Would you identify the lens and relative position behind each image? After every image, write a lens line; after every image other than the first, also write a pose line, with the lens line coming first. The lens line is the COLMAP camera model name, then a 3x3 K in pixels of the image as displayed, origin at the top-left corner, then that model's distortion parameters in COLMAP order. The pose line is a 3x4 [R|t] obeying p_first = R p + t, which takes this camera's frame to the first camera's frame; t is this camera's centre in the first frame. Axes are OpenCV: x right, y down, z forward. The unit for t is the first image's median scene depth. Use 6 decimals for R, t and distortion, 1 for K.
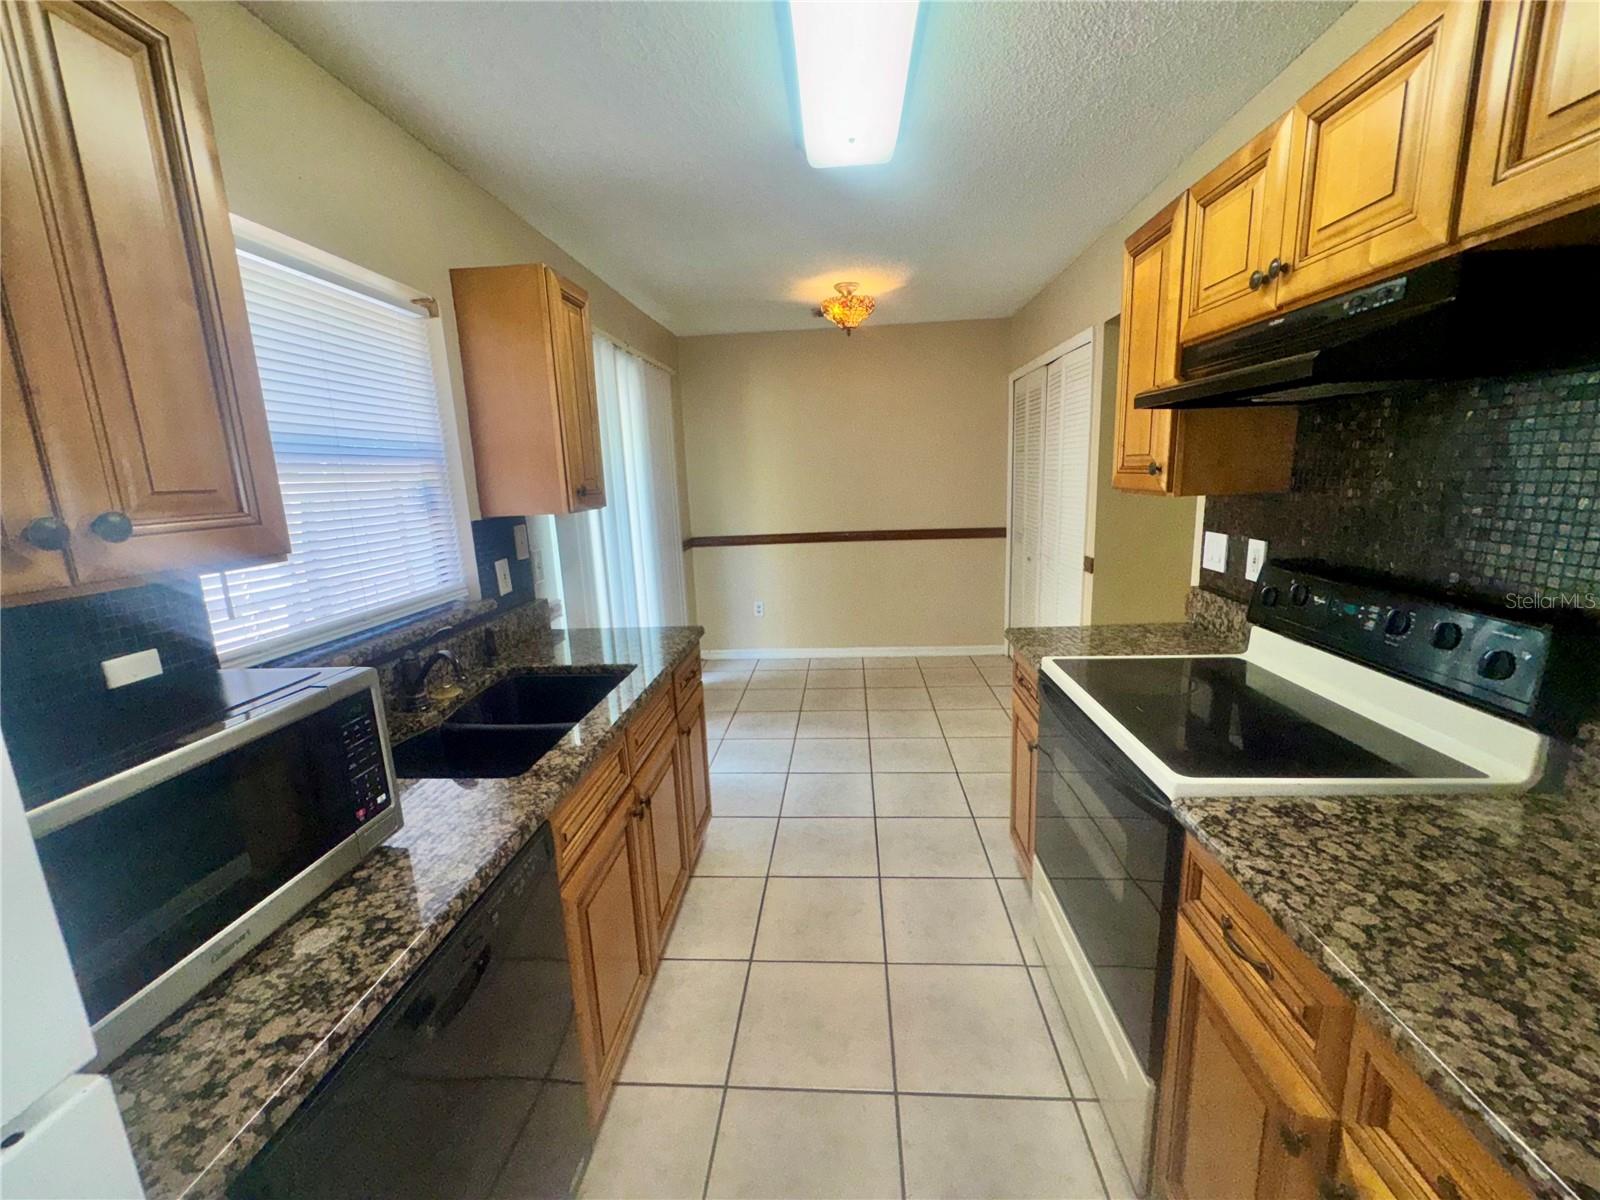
lens RADIAL K [[643.5, 0, 800.9], [0, 643.5, 599.8], [0, 0, 1]] dist [0.001474, 0.000222]
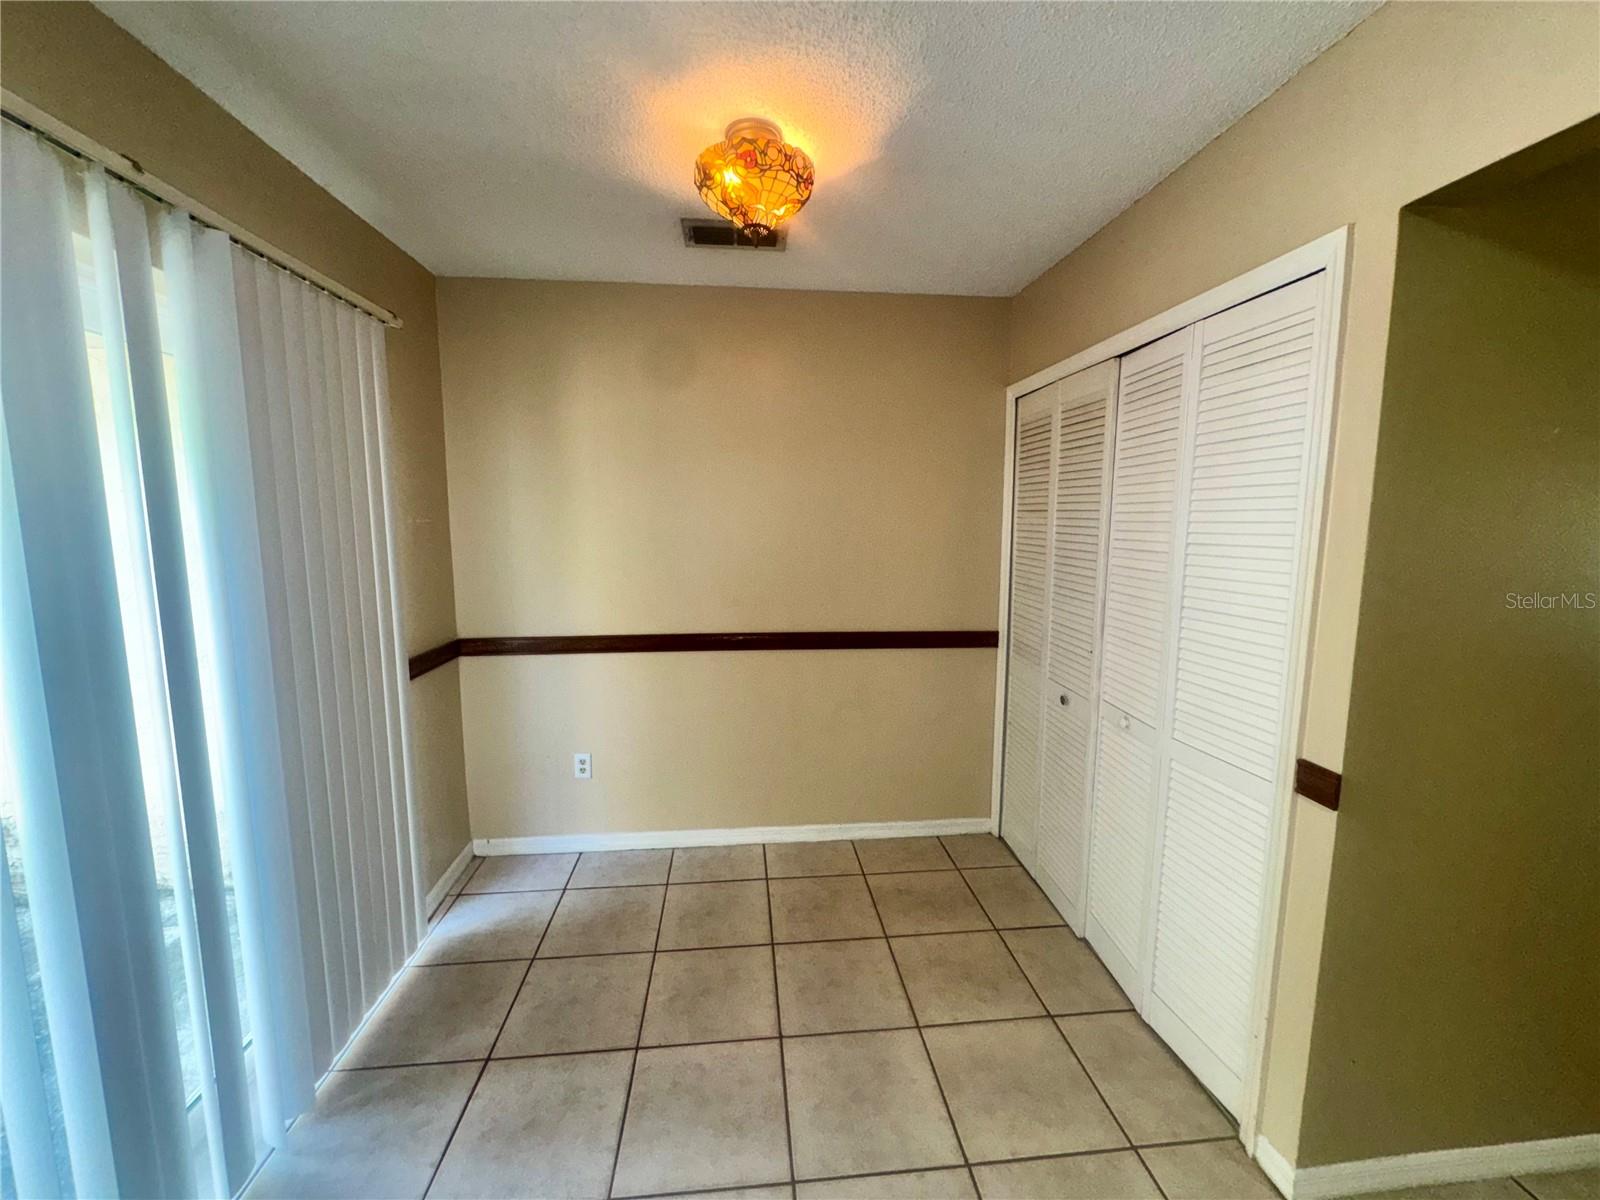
lens RADIAL K [[643.5, 0, 798.5], [0, 643.5, 597.7], [0, 0, 1]] dist [0.001474, 0.000222]
pose [[0.985113, 0.021606, 0.170545, 0.026547], [-0.008010, 0.996762, -0.080012, -0.105816], [-0.171722, 0.077454, 0.982096, 0.476278]]
